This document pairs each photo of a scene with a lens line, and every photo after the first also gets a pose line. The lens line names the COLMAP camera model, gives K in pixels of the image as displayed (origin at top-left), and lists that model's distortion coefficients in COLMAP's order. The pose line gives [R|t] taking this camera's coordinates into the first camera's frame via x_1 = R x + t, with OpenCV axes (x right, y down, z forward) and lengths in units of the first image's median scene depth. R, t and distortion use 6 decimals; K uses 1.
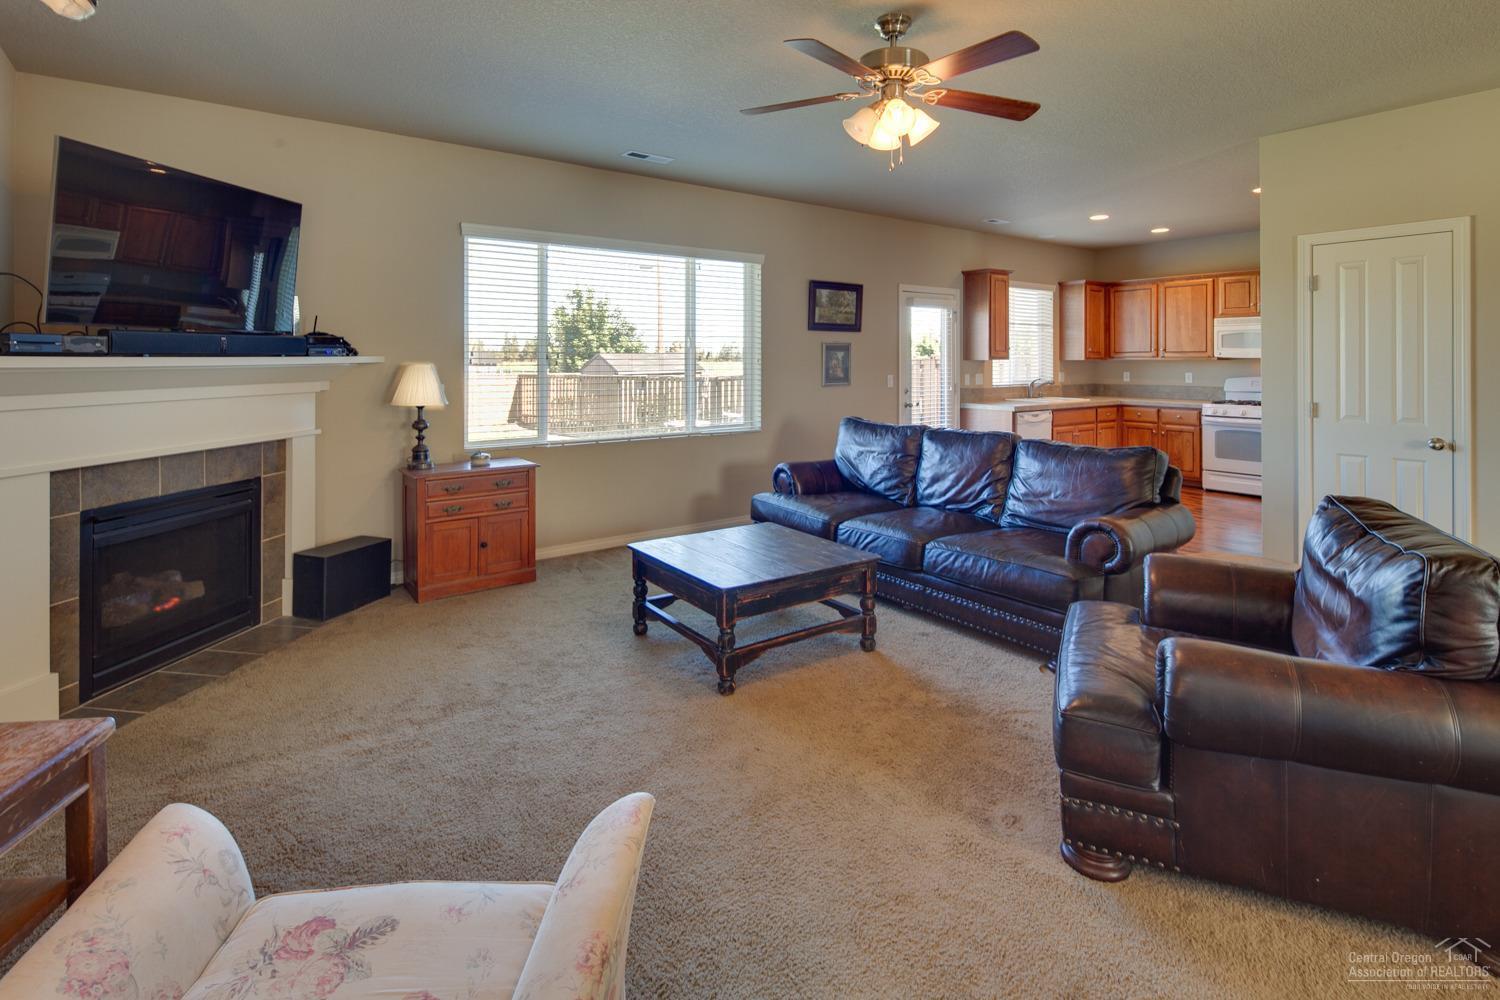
lens RADIAL K [[742.9, 0, 741.7], [0, 742.9, 356.7], [0, 0, 1]] dist [0.001941, -0.000022]
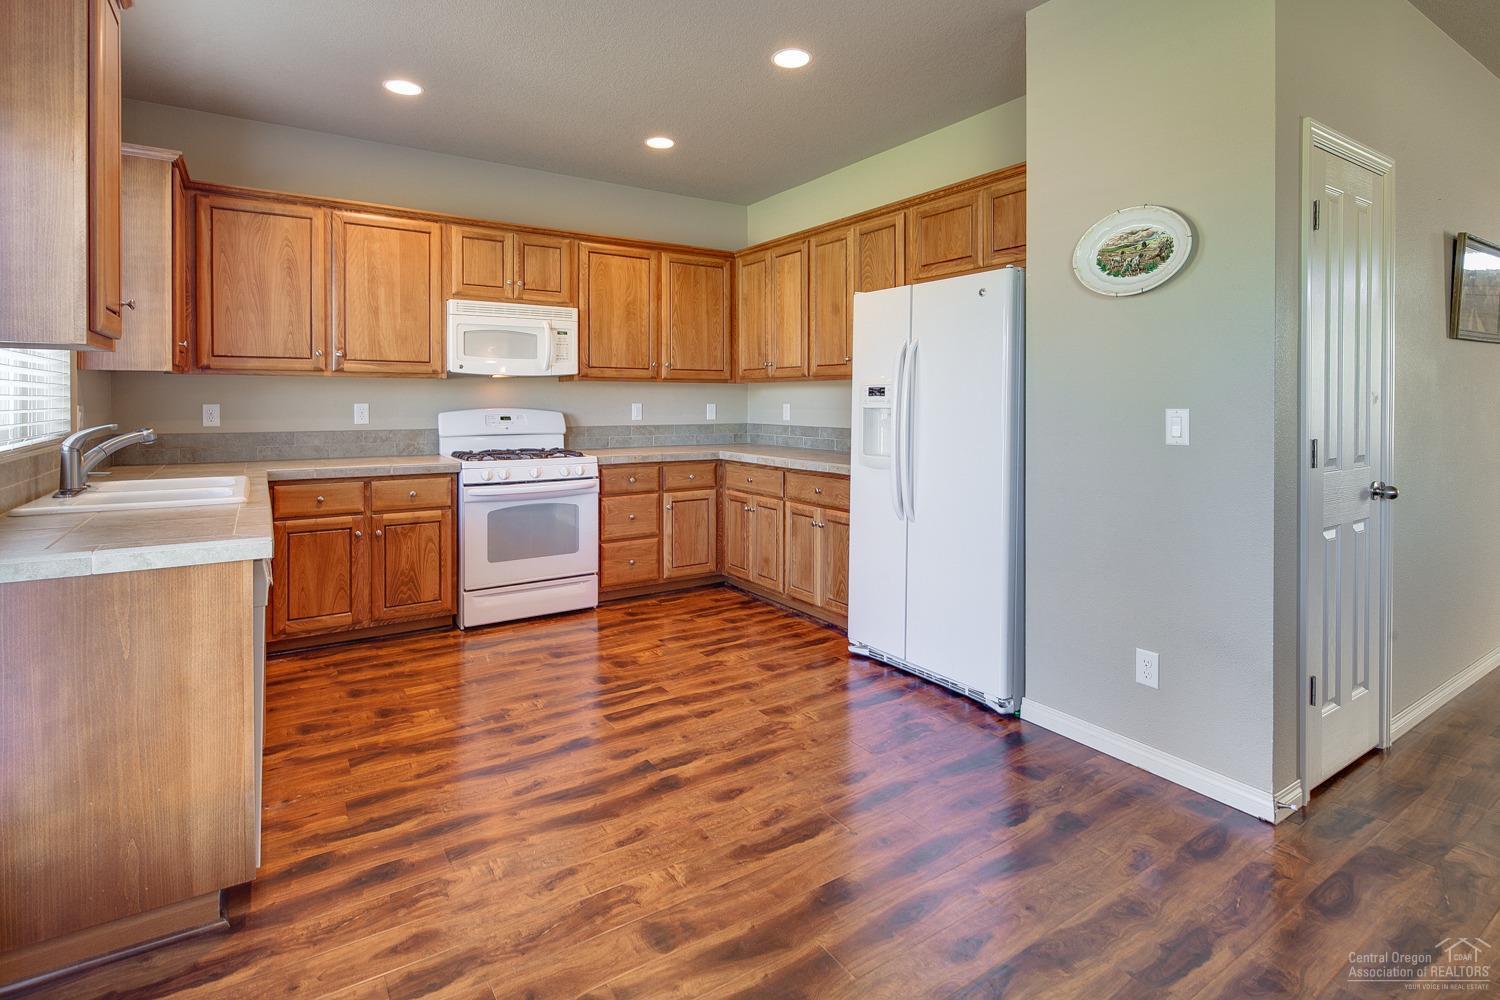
lens RADIAL K [[732.9, 0, 750.1], [0, 732.9, 399.2], [0, 0, 1]] dist [0.000751, -0.000271]
pose [[0.040293, -0.001420, 0.999187, 0.116712], [-0.006605, 0.999977, 0.001687, 0.016612], [-0.999166, -0.006668, 0.040282, 0.733579]]
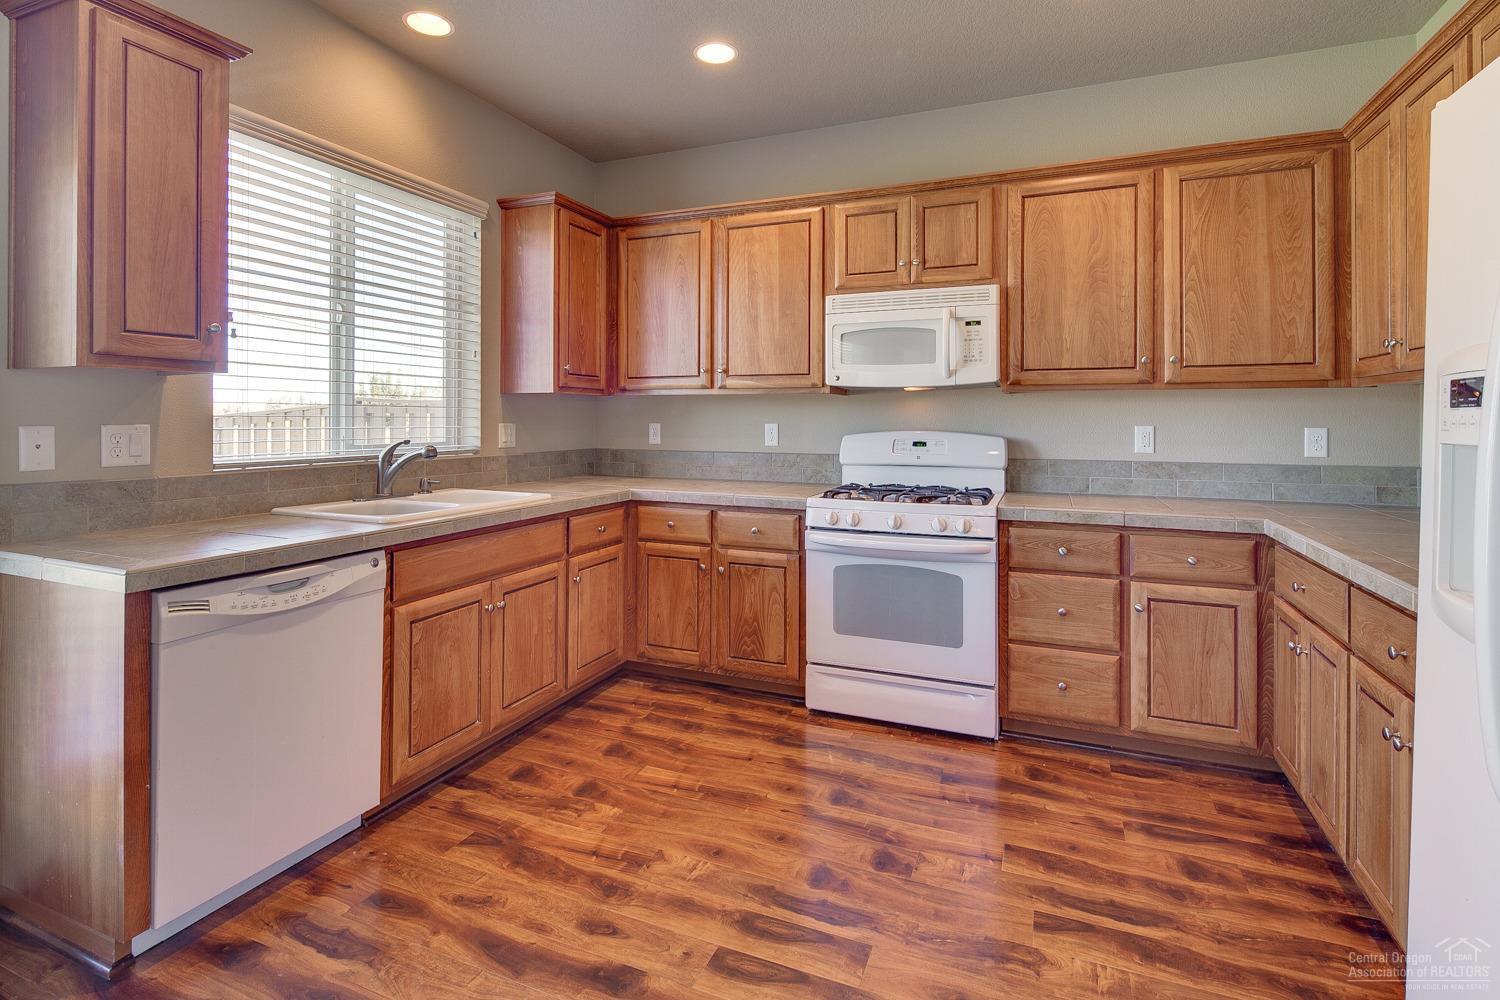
lens RADIAL K [[725.2, 0, 751.4], [0, 725.2, 418.0], [0, 0, 1]] dist [0.000971, -0.000099]
pose [[0.852683, 0.002956, 0.522420, 0.363871], [-0.003970, 0.999992, 0.000821, 0.018332], [-0.522414, -0.002774, 0.852688, 0.636897]]
